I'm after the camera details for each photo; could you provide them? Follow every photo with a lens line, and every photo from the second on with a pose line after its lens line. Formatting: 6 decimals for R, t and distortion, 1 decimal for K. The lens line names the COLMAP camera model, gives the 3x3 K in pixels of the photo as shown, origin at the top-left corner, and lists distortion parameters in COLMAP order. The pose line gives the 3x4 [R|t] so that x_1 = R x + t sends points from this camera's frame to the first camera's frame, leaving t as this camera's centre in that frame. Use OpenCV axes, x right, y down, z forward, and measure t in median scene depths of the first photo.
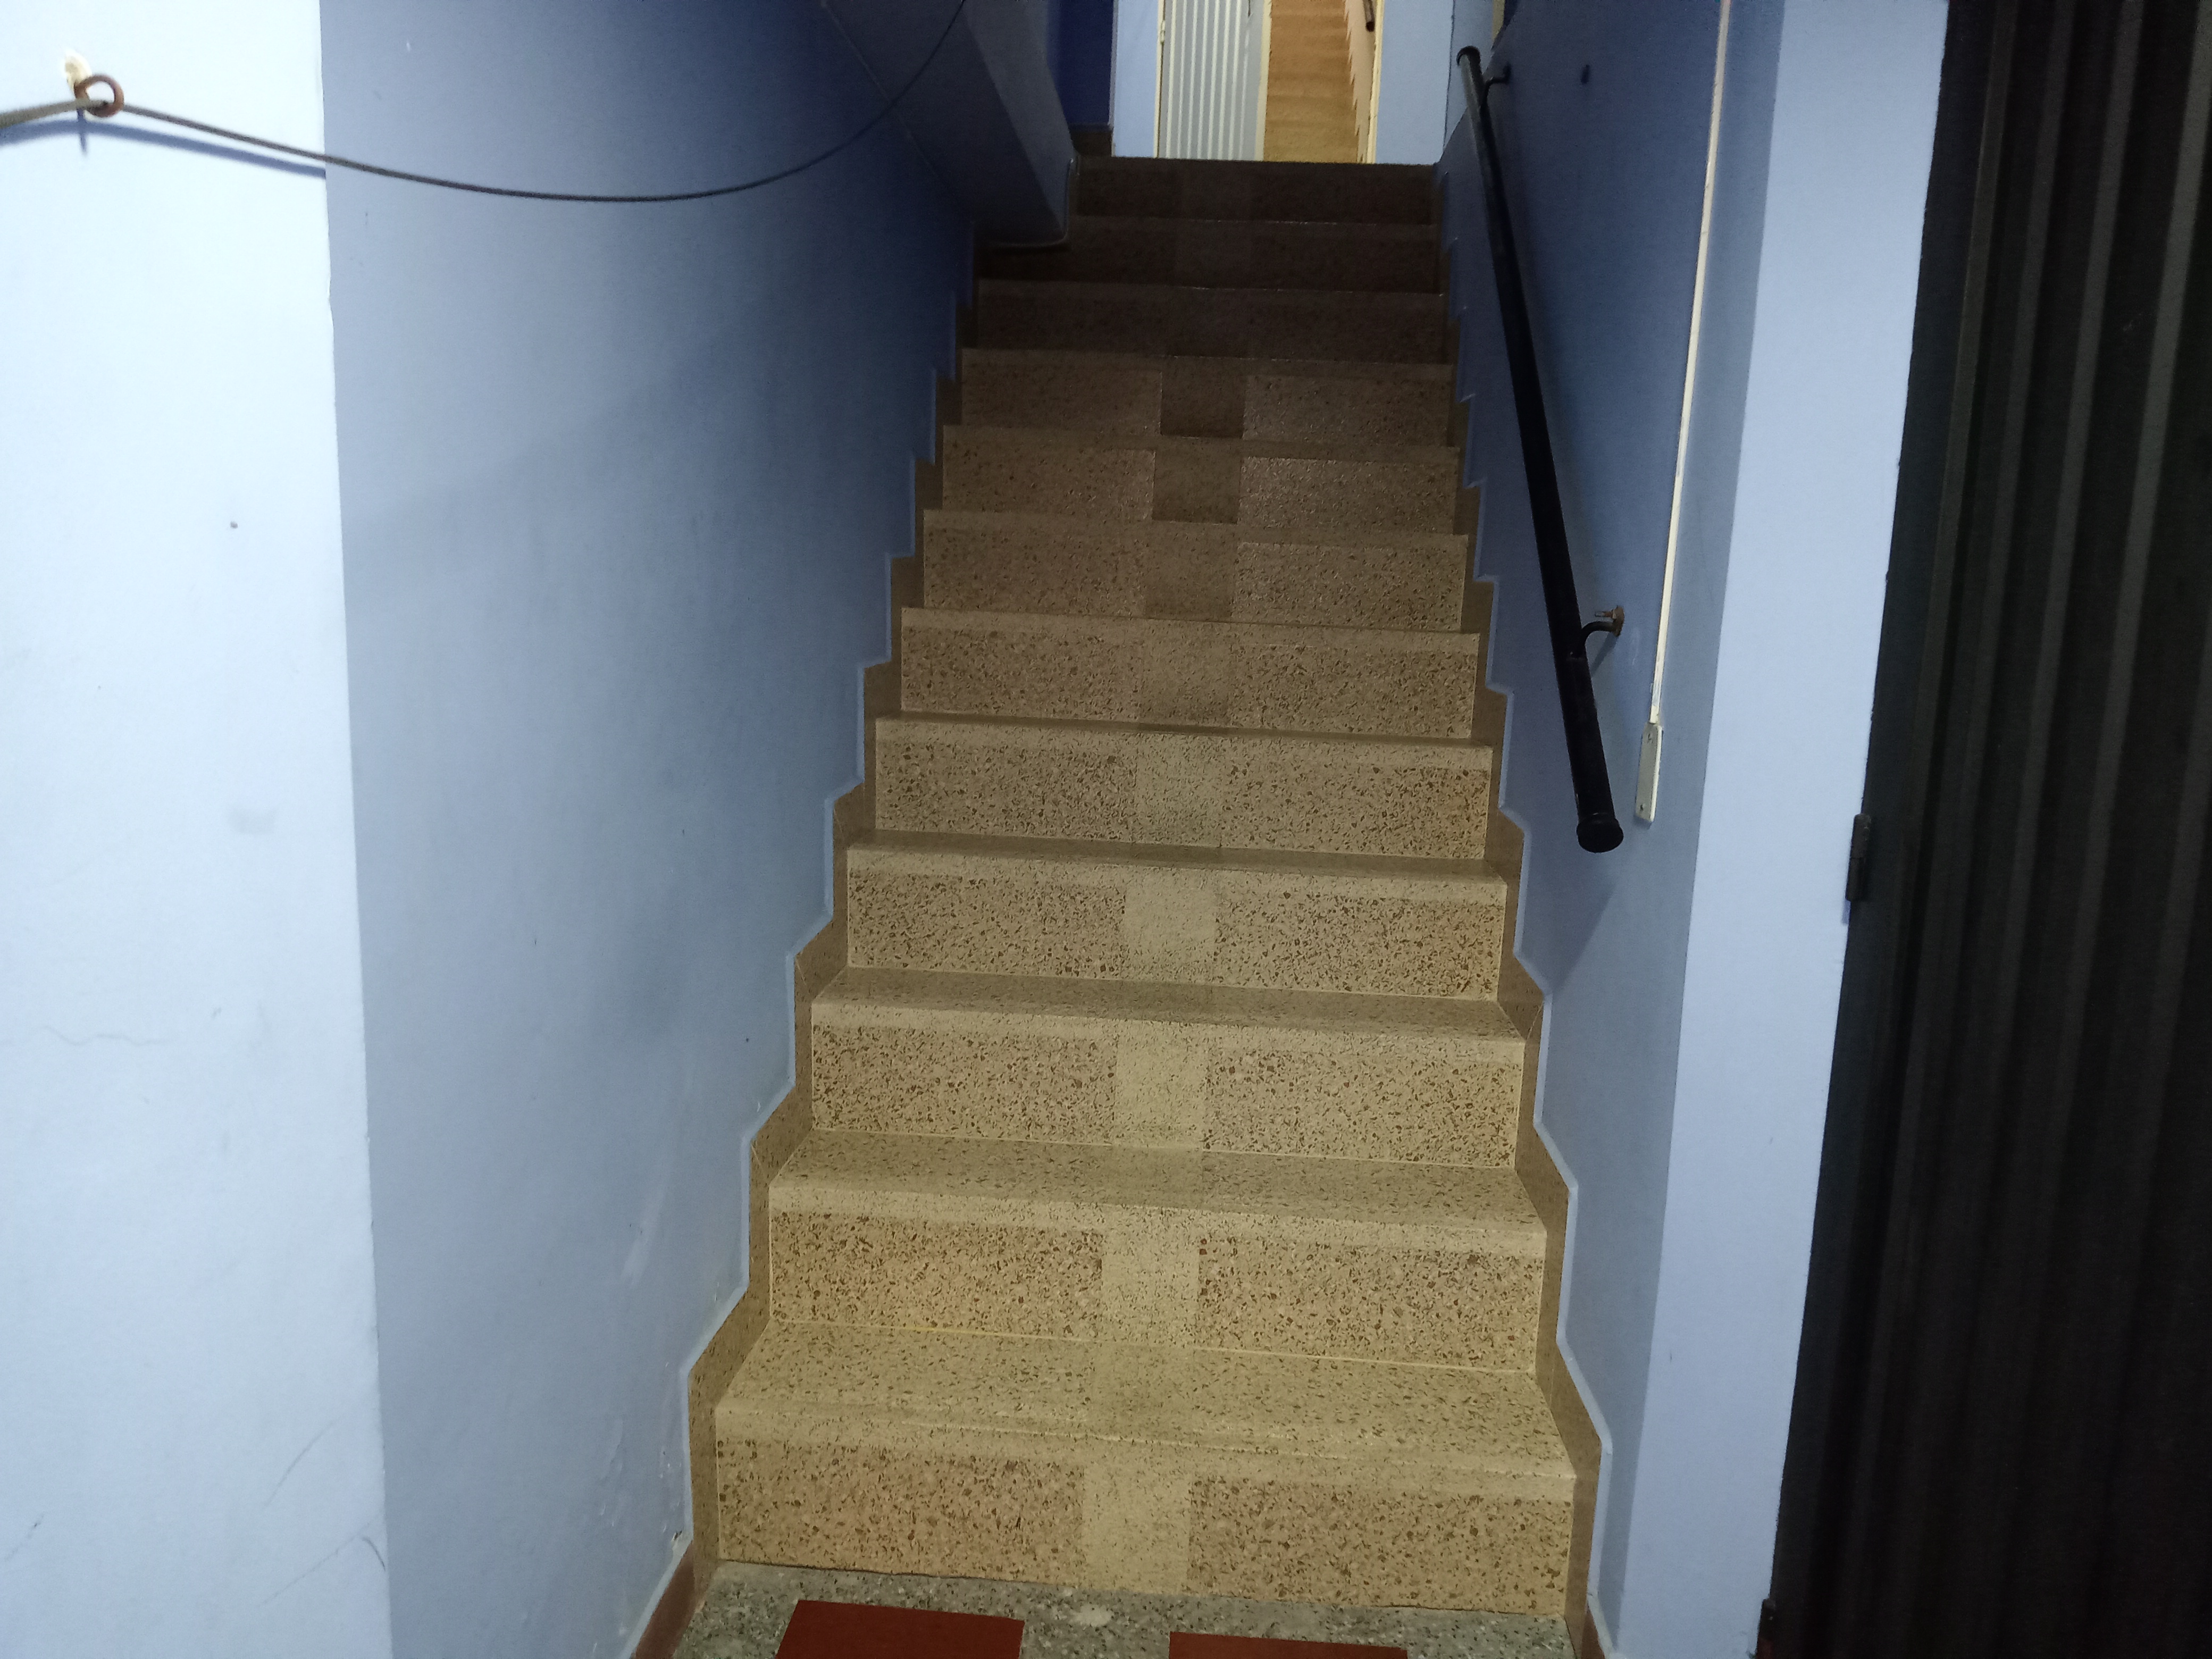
lens RADIAL K [[1581.9, 0, 1106.0], [0, 1581.9, 829.5], [0, 0, 1]] dist [0.093186, -0.120365]
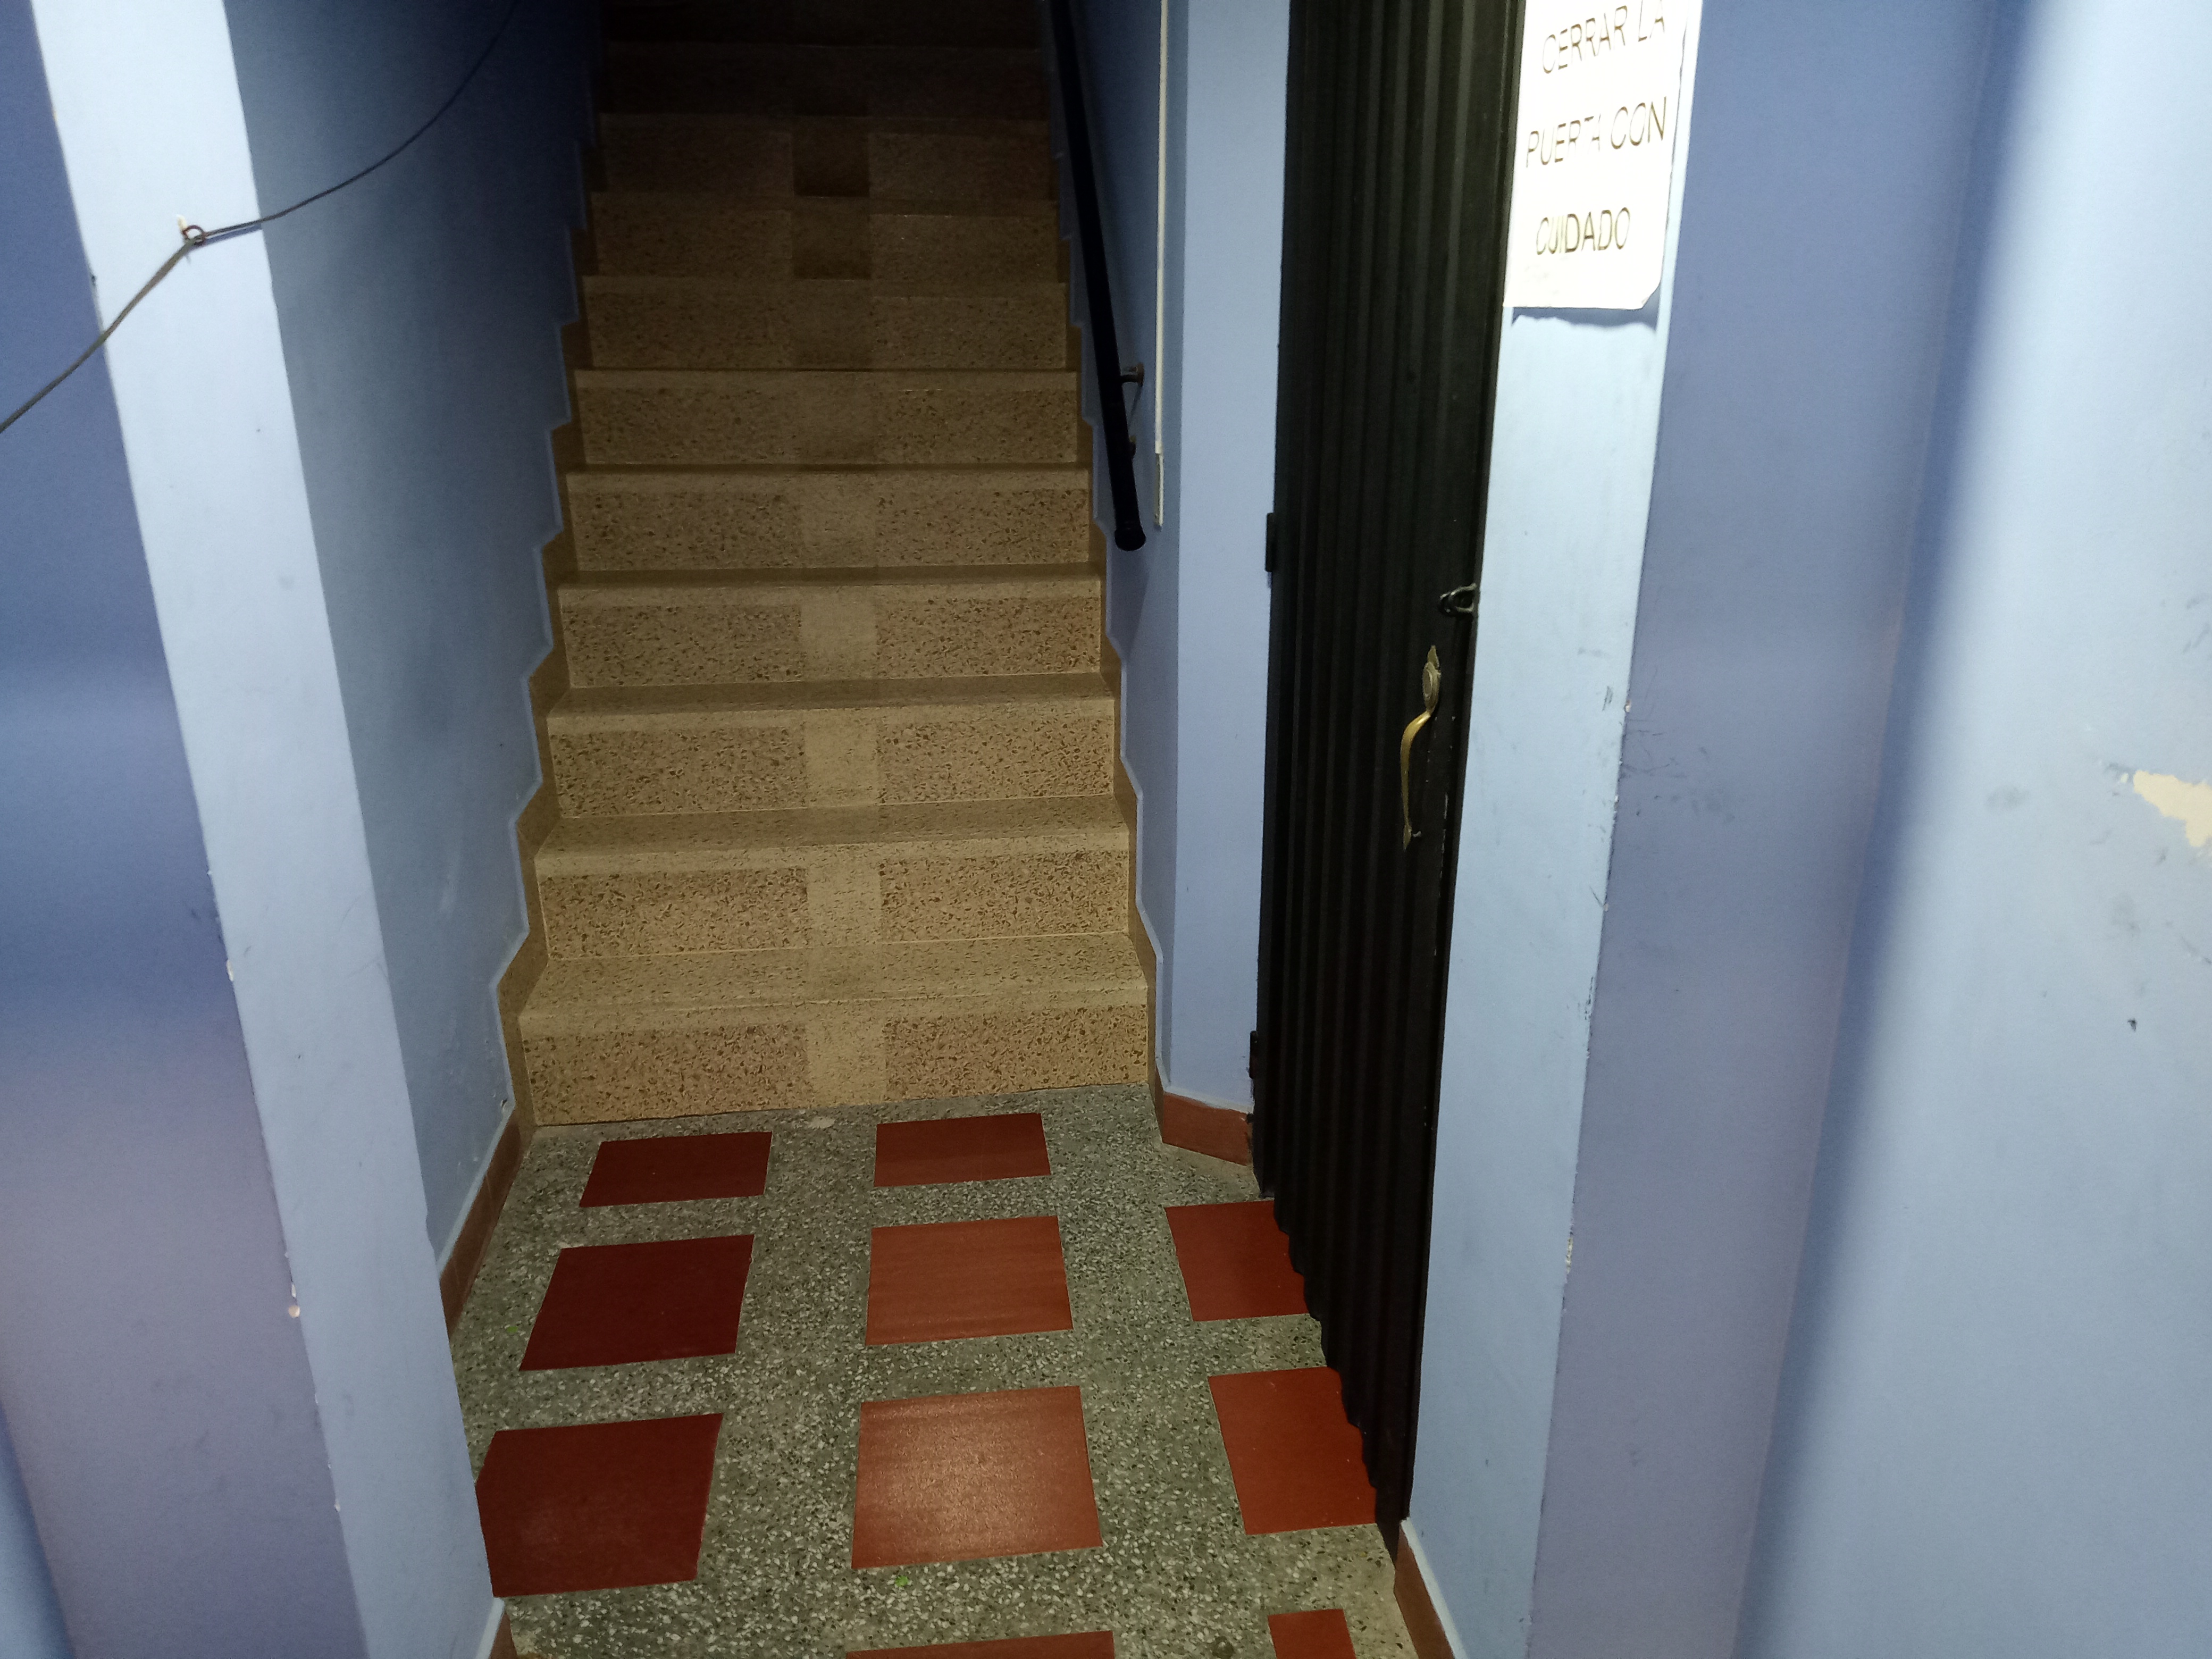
lens RADIAL K [[1581.9, 0, 1106.0], [0, 1581.9, 829.5], [0, 0, 1]] dist [0.093186, -0.120365]
pose [[0.980783, -0.099183, 0.168010, 0.023015], [0.068223, 0.981125, 0.180938, 0.000453], [-0.182785, -0.165999, 0.969038, -0.295134]]
